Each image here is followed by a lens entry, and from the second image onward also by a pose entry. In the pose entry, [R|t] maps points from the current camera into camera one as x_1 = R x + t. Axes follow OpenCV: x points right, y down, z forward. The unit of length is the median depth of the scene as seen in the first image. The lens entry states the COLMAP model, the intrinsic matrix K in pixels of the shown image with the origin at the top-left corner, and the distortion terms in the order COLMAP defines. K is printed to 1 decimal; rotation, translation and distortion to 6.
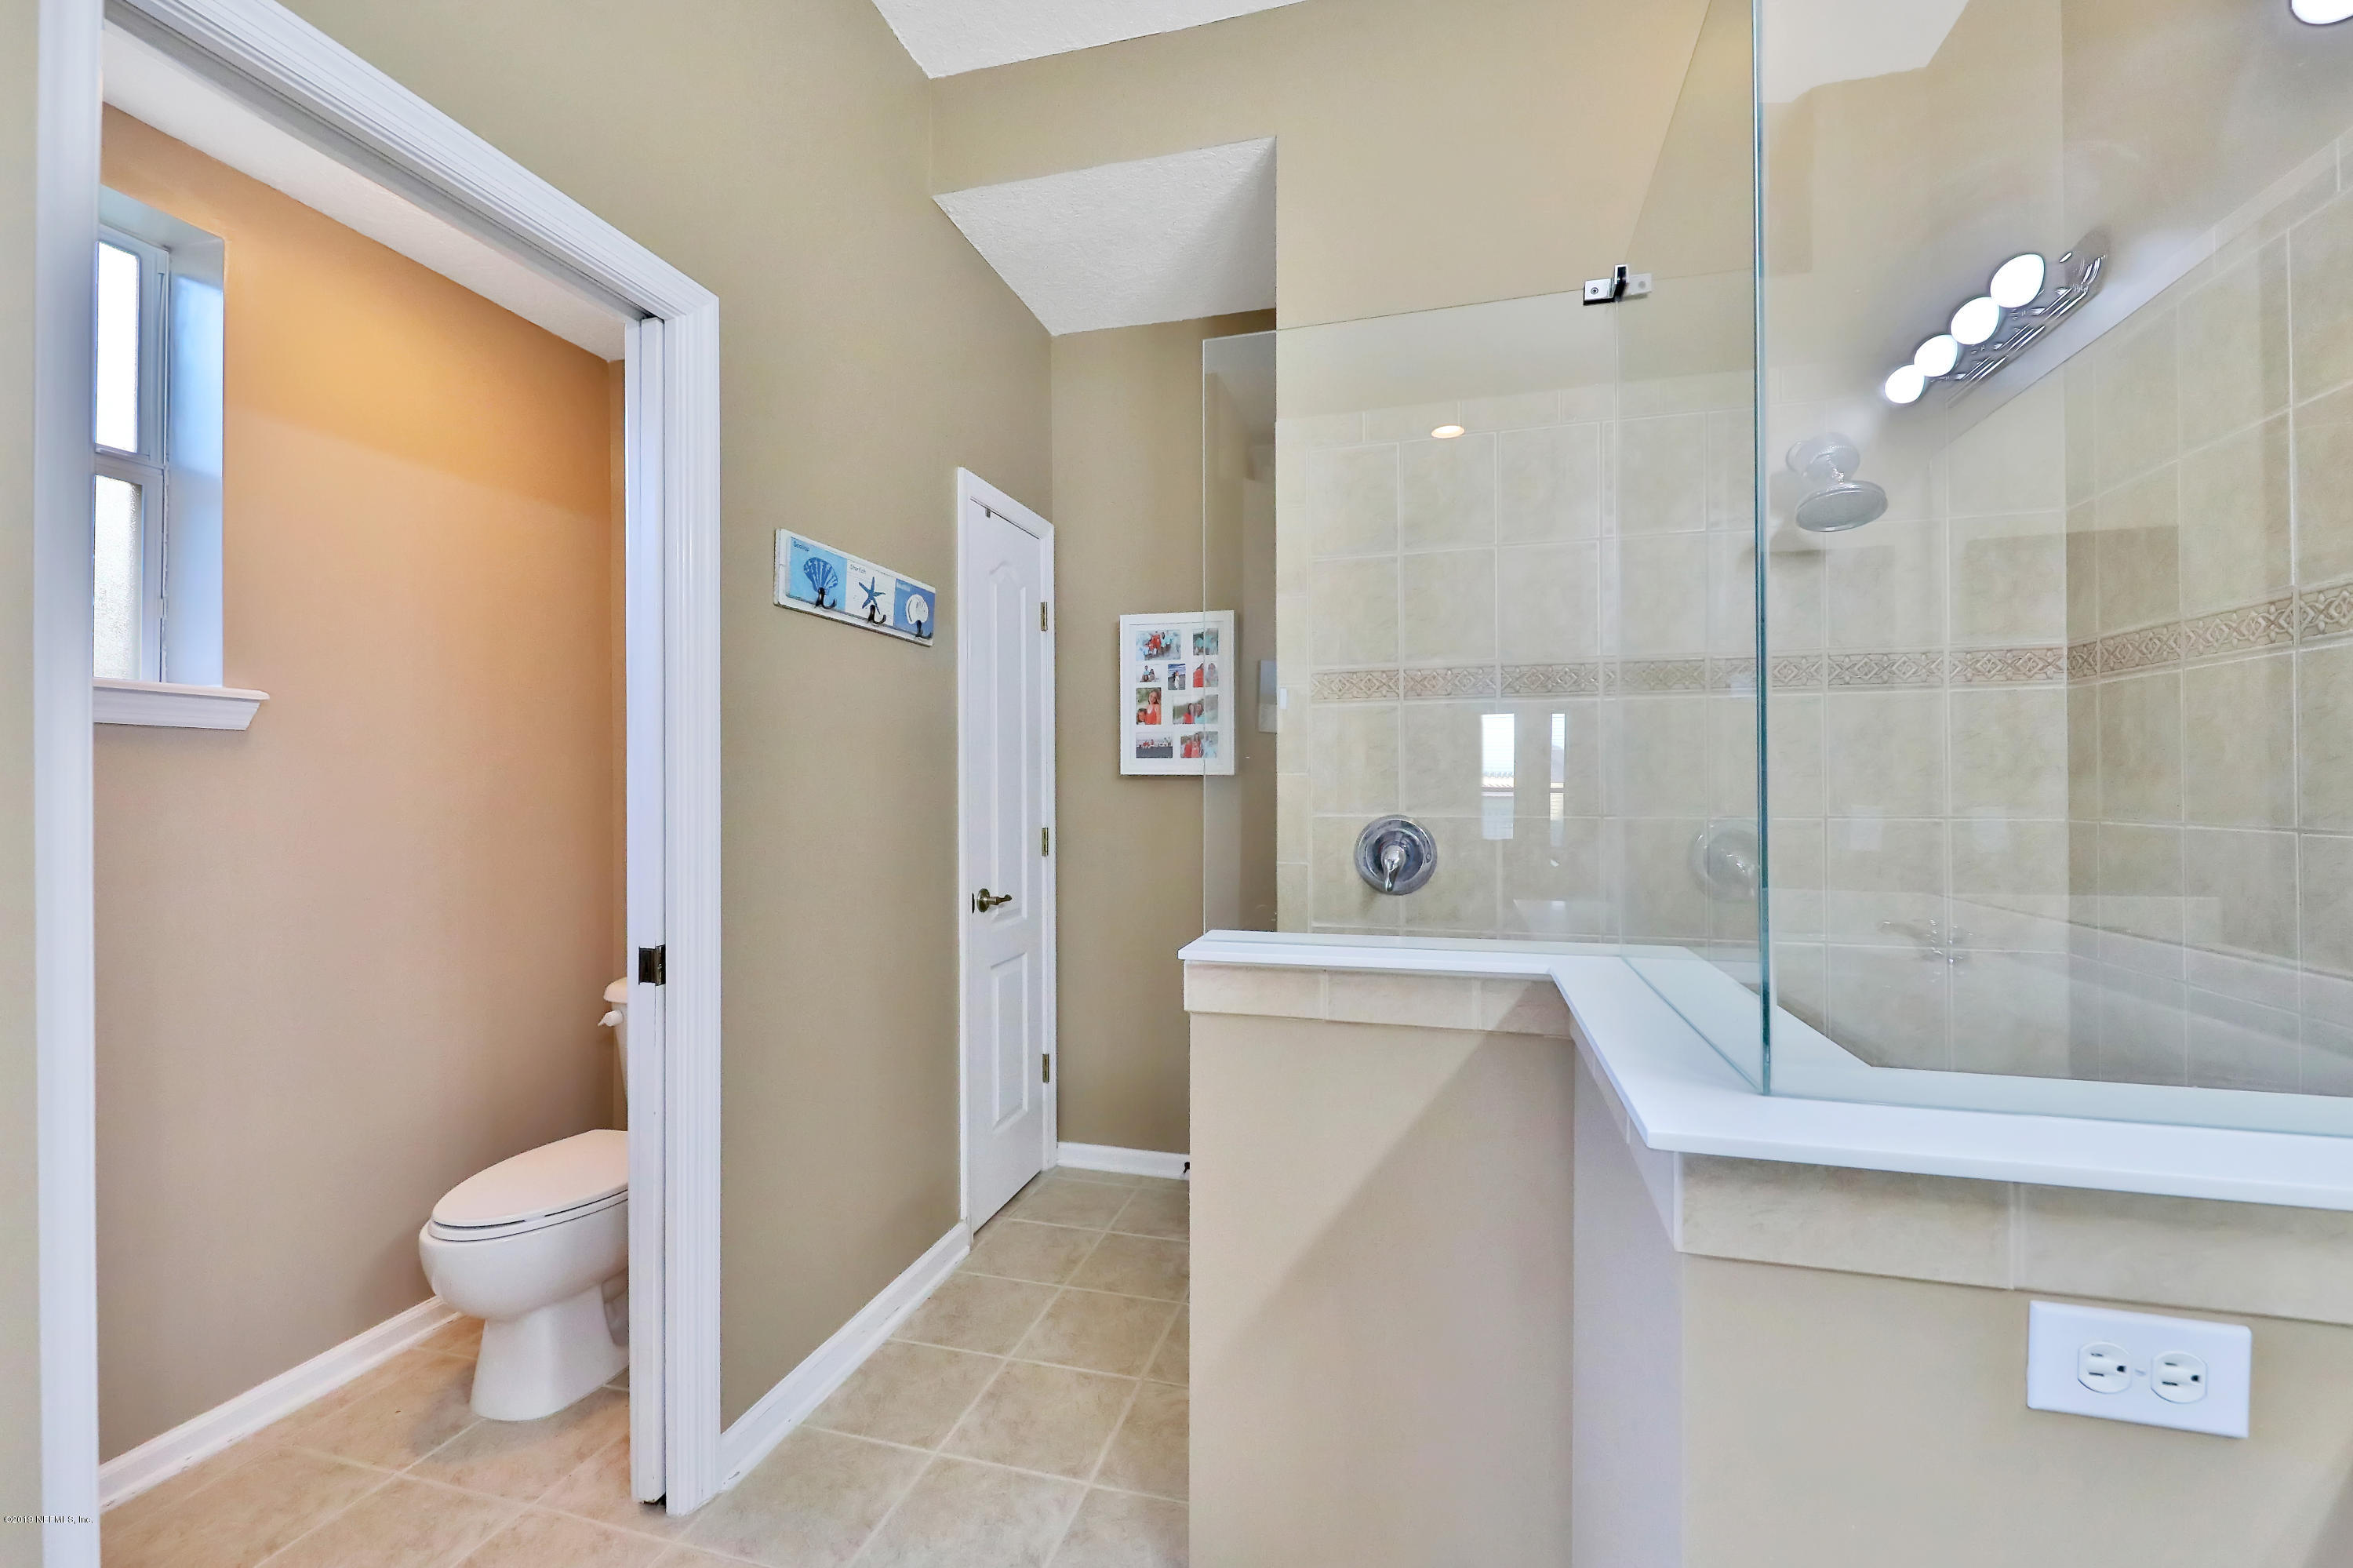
lens RADIAL K [[943.6, 0, 1193.3], [0, 943.6, 784.5], [0, 0, 1]] dist [0.003943, -0.000384]
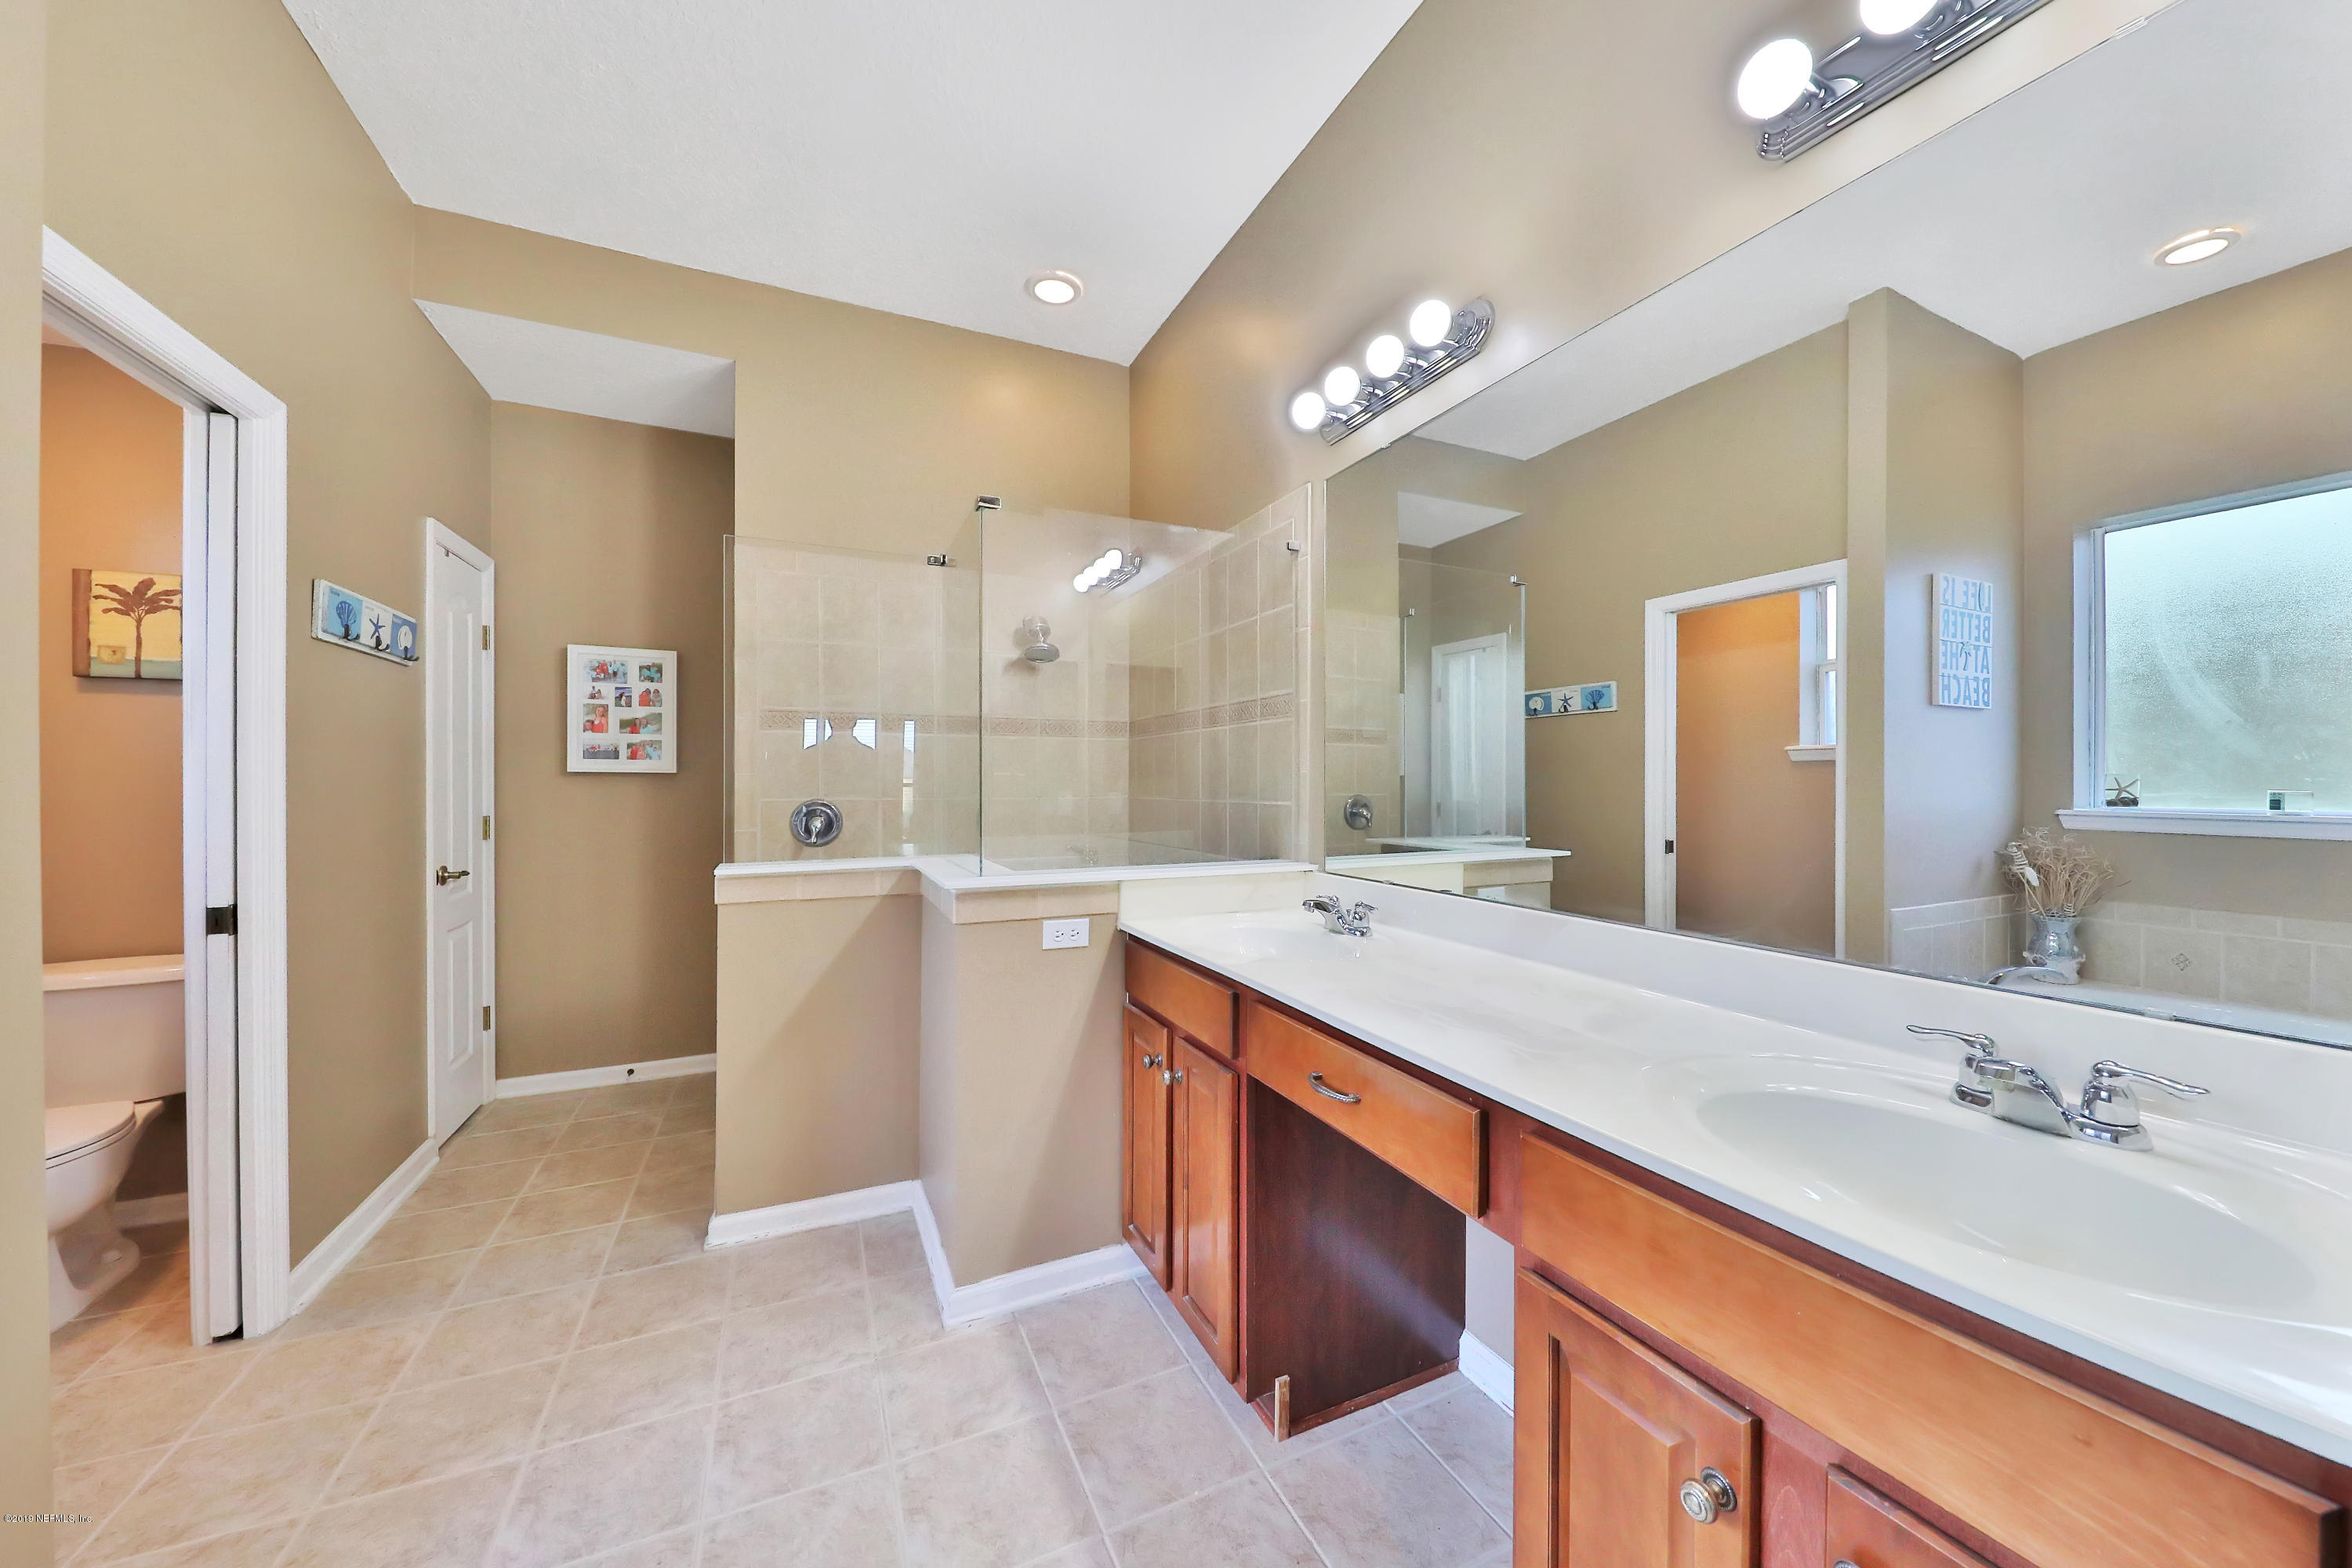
lens RADIAL K [[813.8, 0, 1189.9], [0, 813.8, 772.9], [0, 0, 1]] dist [-0.005623, -0.000491]
pose [[0.761213, 0.009254, 0.648436, -0.189099], [-0.003141, 0.999939, -0.010584, -0.000397], [-0.648495, 0.006019, 0.761195, -0.454674]]
